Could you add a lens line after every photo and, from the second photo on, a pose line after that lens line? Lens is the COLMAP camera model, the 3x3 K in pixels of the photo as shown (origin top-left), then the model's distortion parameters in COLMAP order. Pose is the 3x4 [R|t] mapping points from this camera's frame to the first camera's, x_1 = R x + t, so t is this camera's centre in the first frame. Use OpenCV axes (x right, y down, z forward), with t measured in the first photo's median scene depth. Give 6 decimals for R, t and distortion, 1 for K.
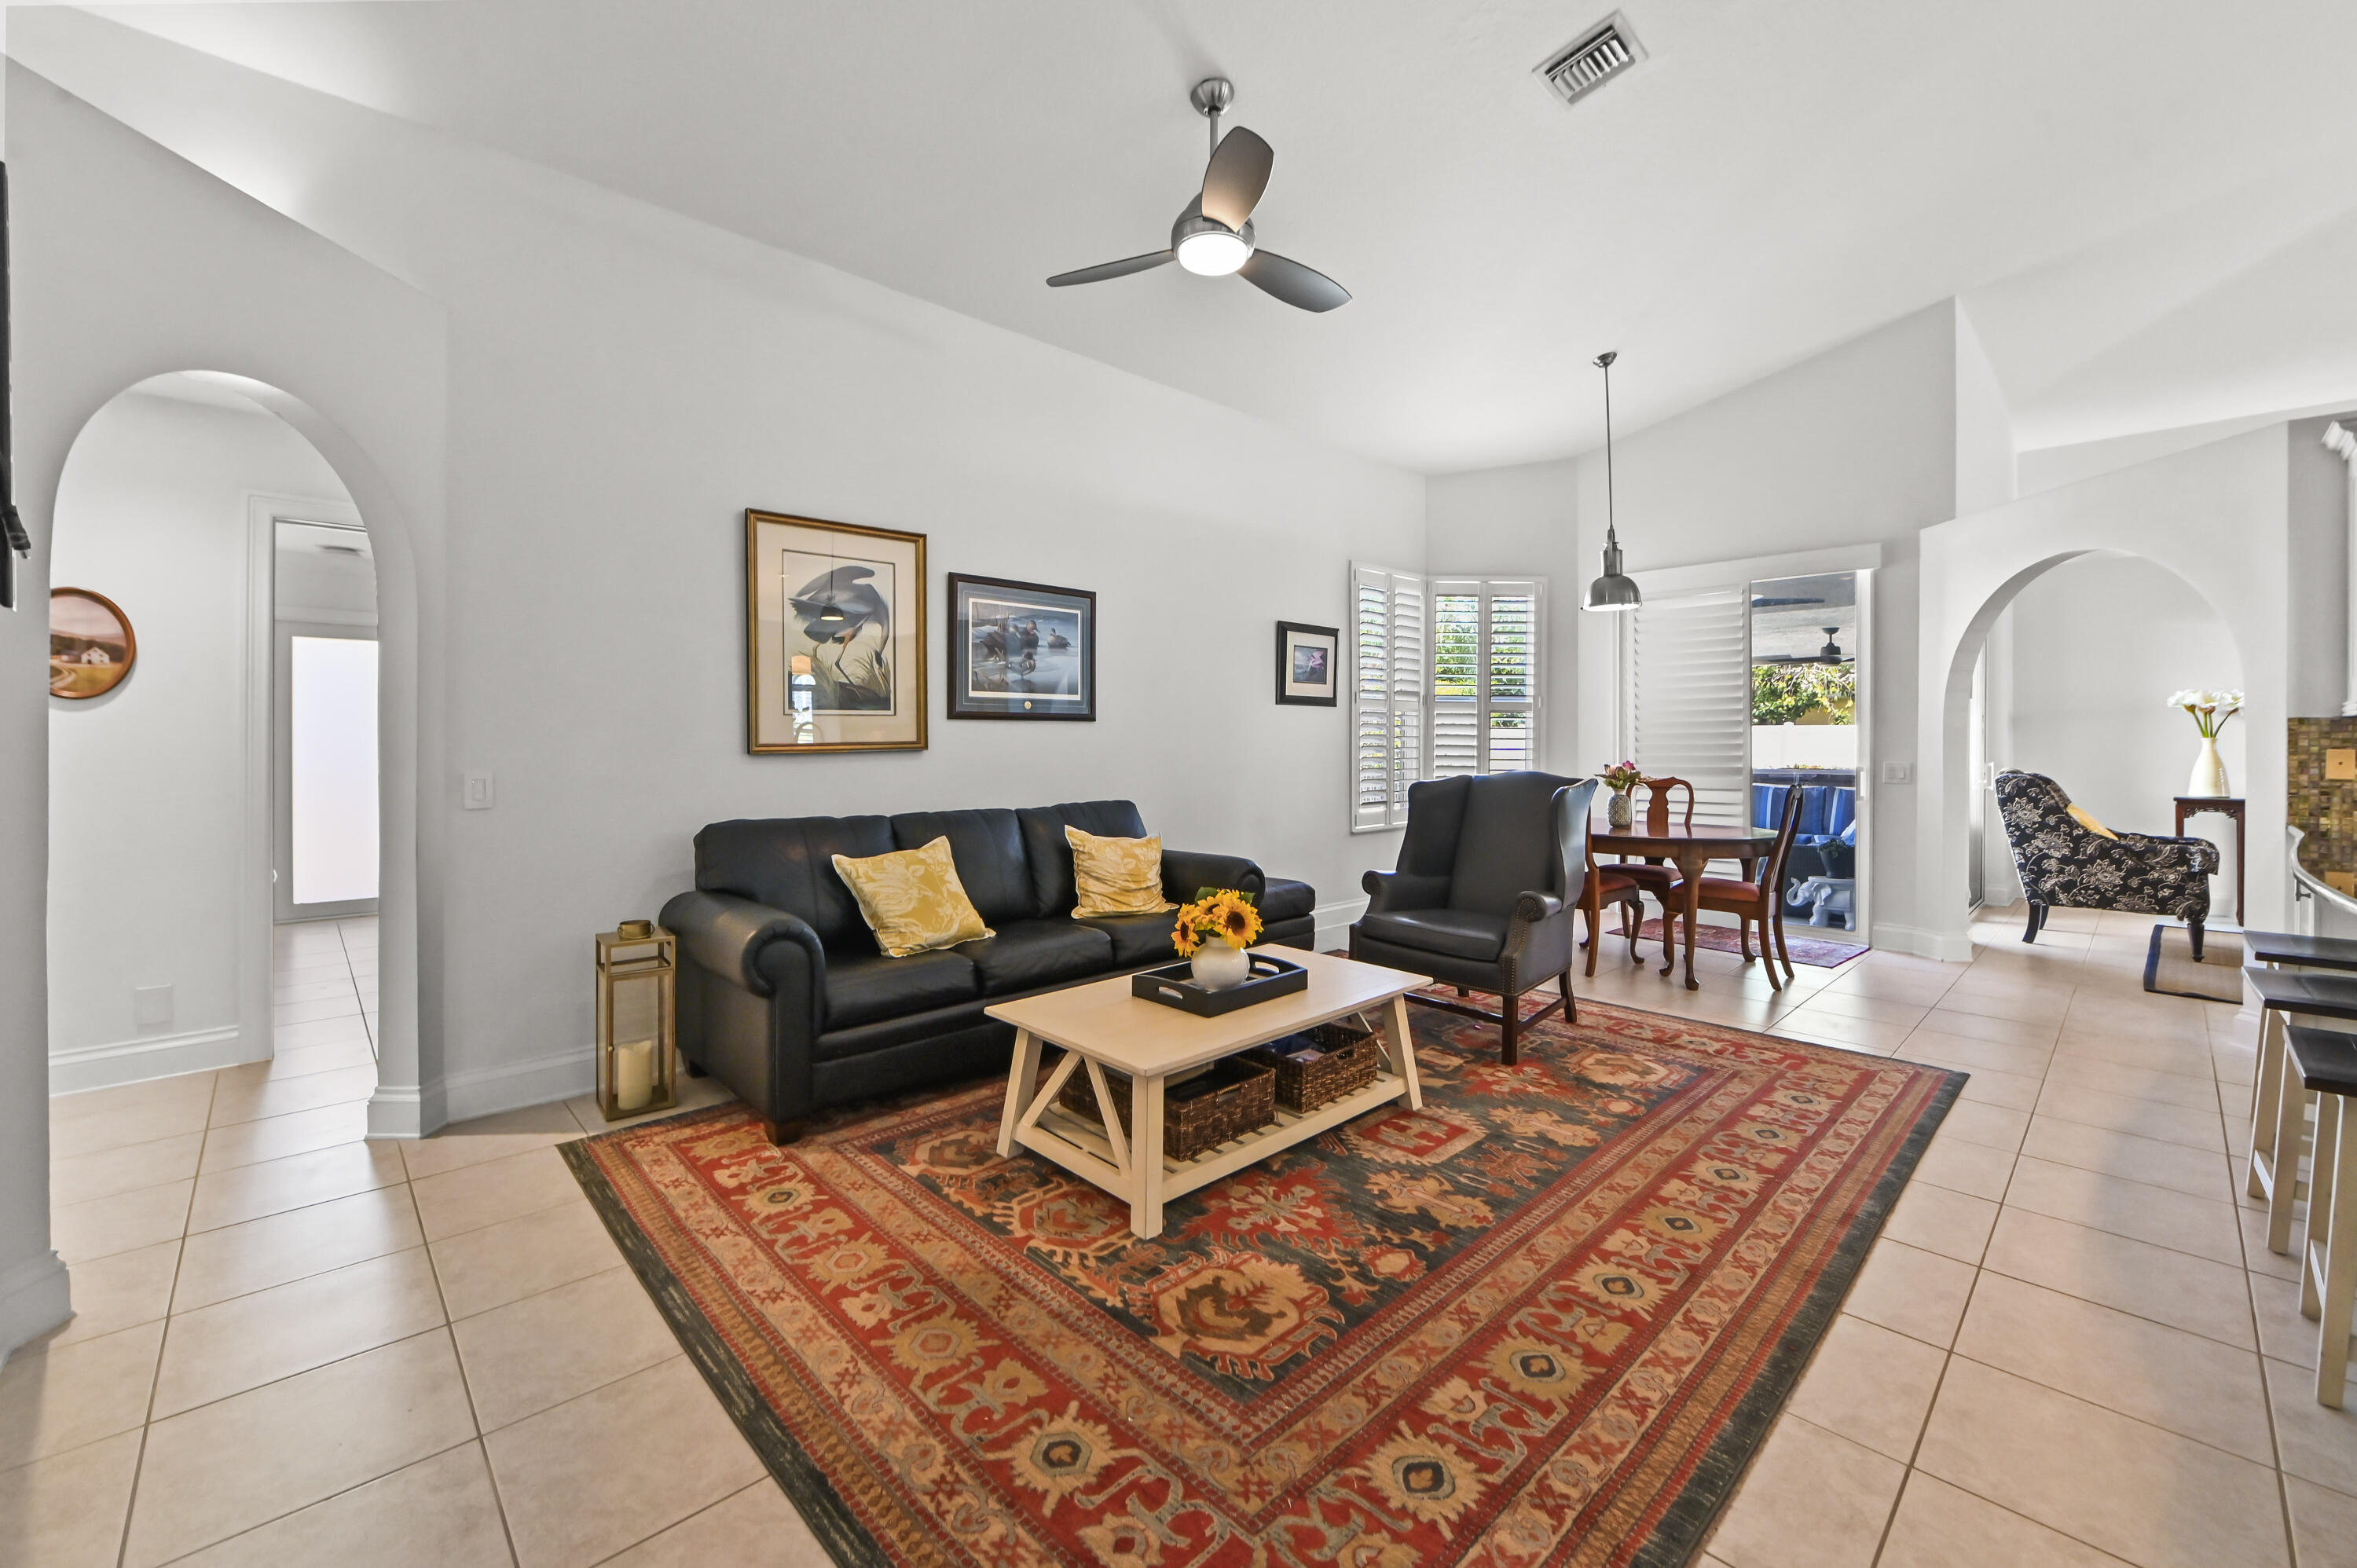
lens RADIAL K [[945.2, 0, 1175.7], [0, 945.2, 743.2], [0, 0, 1]] dist [-0.002598, -0.000494]
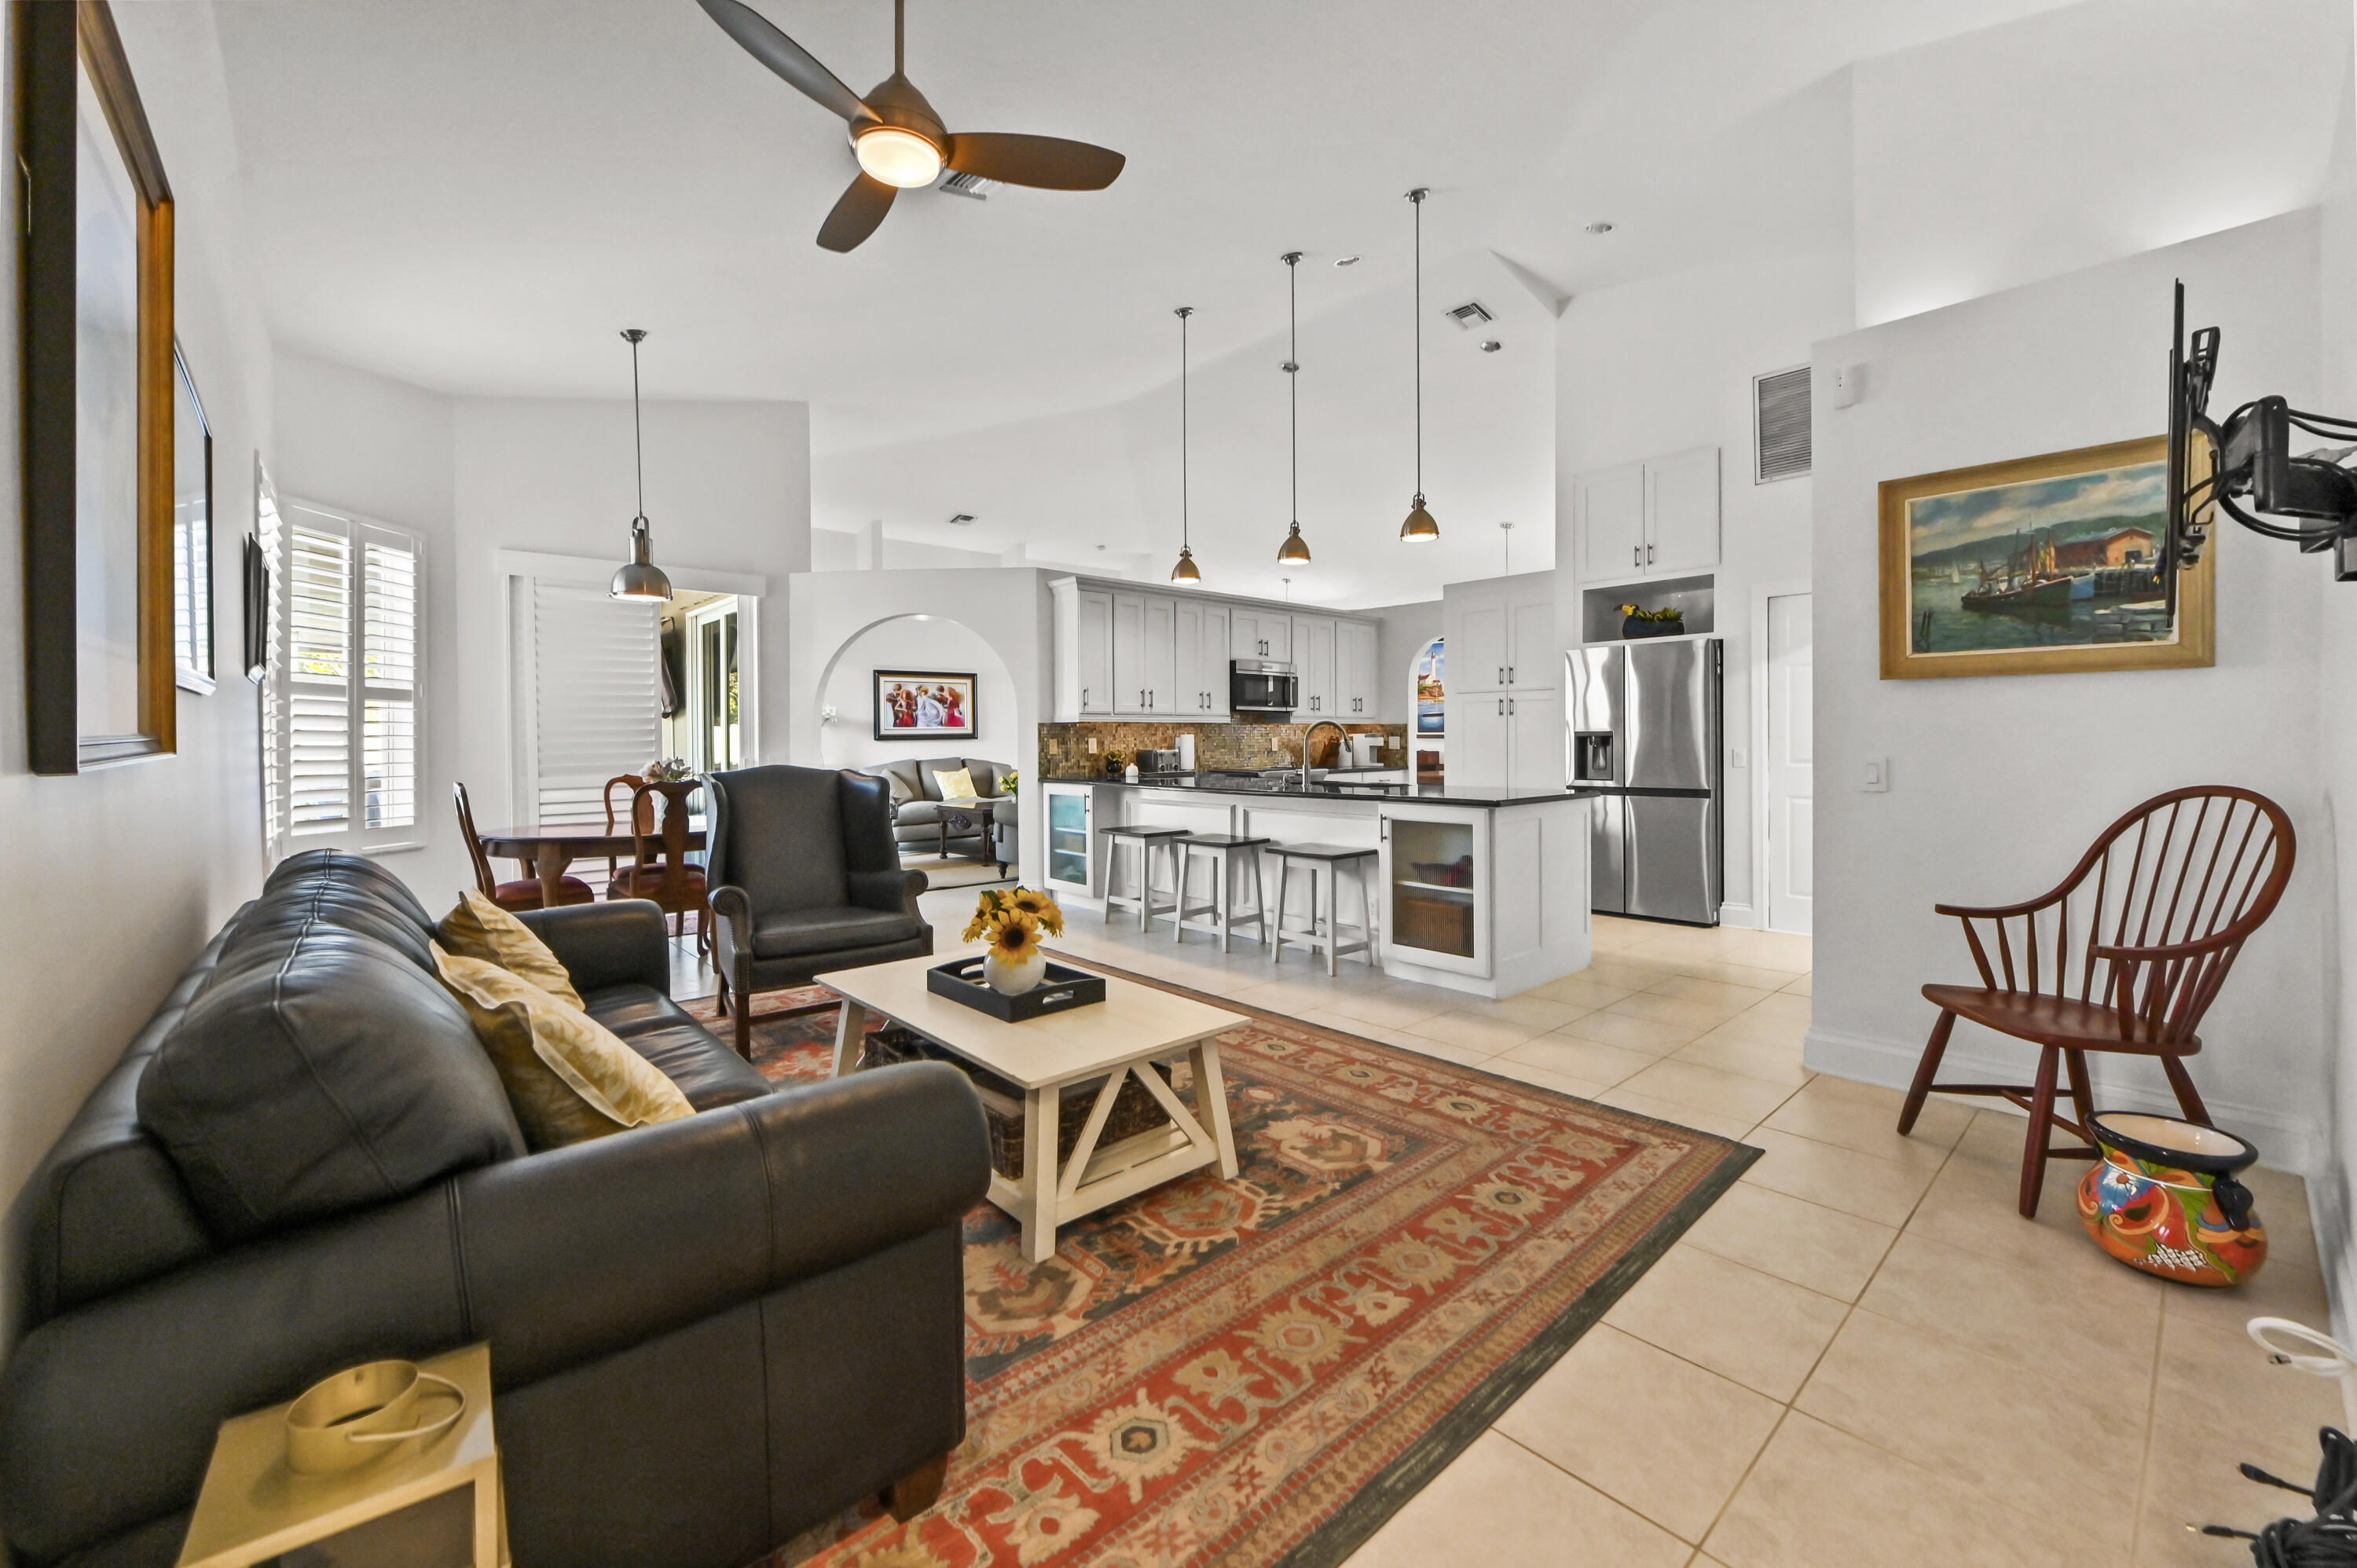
lens RADIAL K [[945.2, 0, 1175.7], [0, 945.2, 743.2], [0, 0, 1]] dist [-0.002598, -0.000494]
pose [[0.023204, -0.005646, 0.999715, -1.267108], [0.009626, 0.999939, 0.005424, 0.009346], [-0.999684, 0.009498, 0.023257, 1.150535]]
